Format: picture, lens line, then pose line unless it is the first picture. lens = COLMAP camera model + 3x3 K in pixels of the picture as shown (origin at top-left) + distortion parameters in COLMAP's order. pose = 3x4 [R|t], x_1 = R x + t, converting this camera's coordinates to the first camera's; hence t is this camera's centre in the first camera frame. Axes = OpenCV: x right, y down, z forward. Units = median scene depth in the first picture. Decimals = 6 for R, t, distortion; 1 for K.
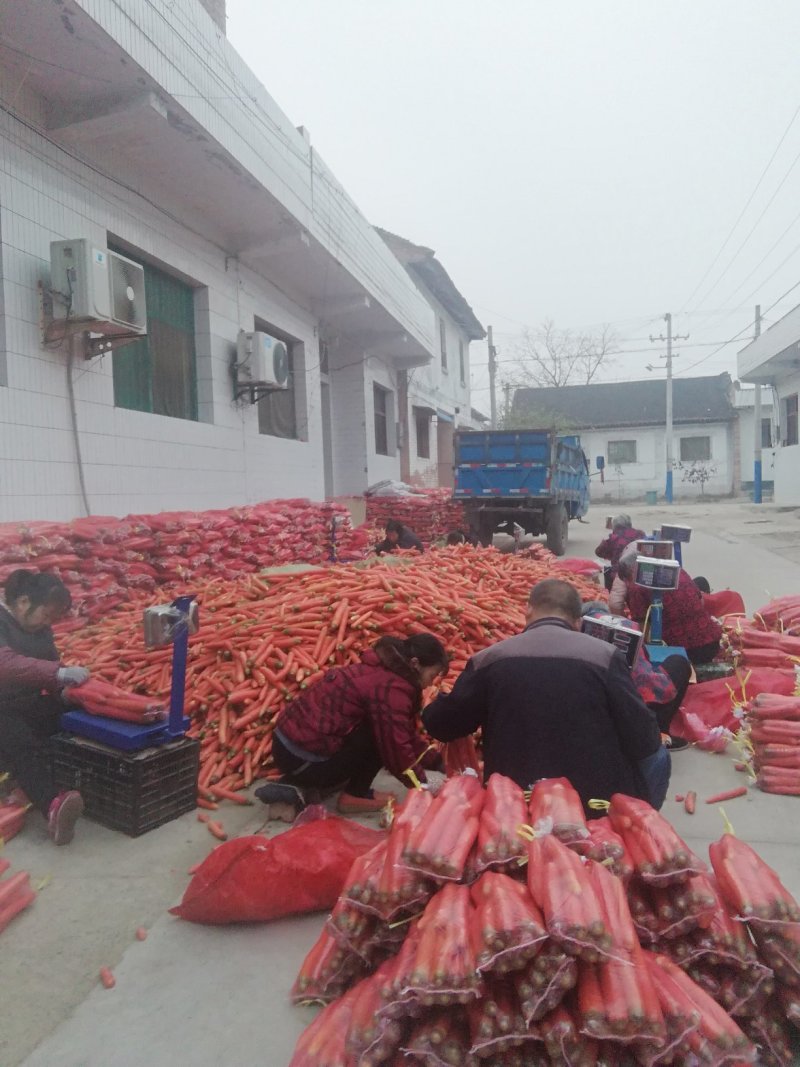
lens RADIAL K [[837.9, 0, 400.0], [0, 837.9, 533.5], [0, 0, 1]] dist [-0.006085, -0.006121]
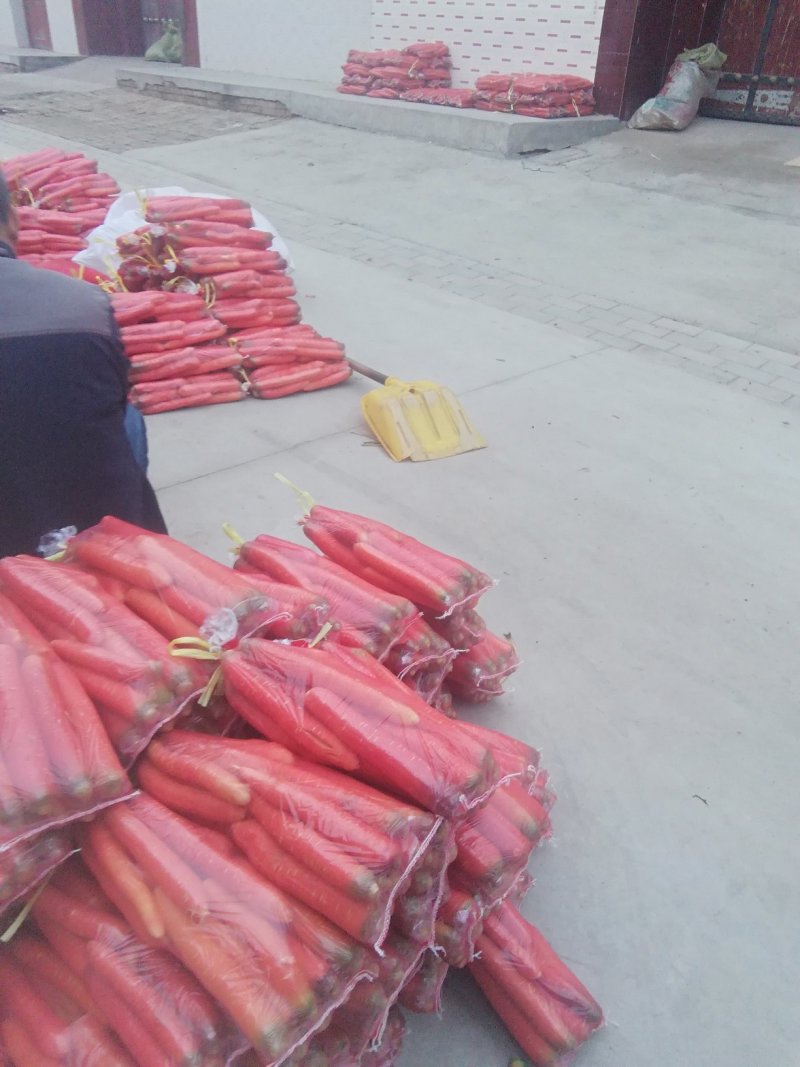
lens RADIAL K [[837.9, 0, 400.0], [0, 837.9, 533.5], [0, 0, 1]] dist [-0.006085, -0.006121]
pose [[0.548406, -0.385636, 0.741981, -0.088386], [-0.022269, 0.880262, 0.473965, 0.011244], [-0.835916, -0.276448, 0.474153, 0.354957]]
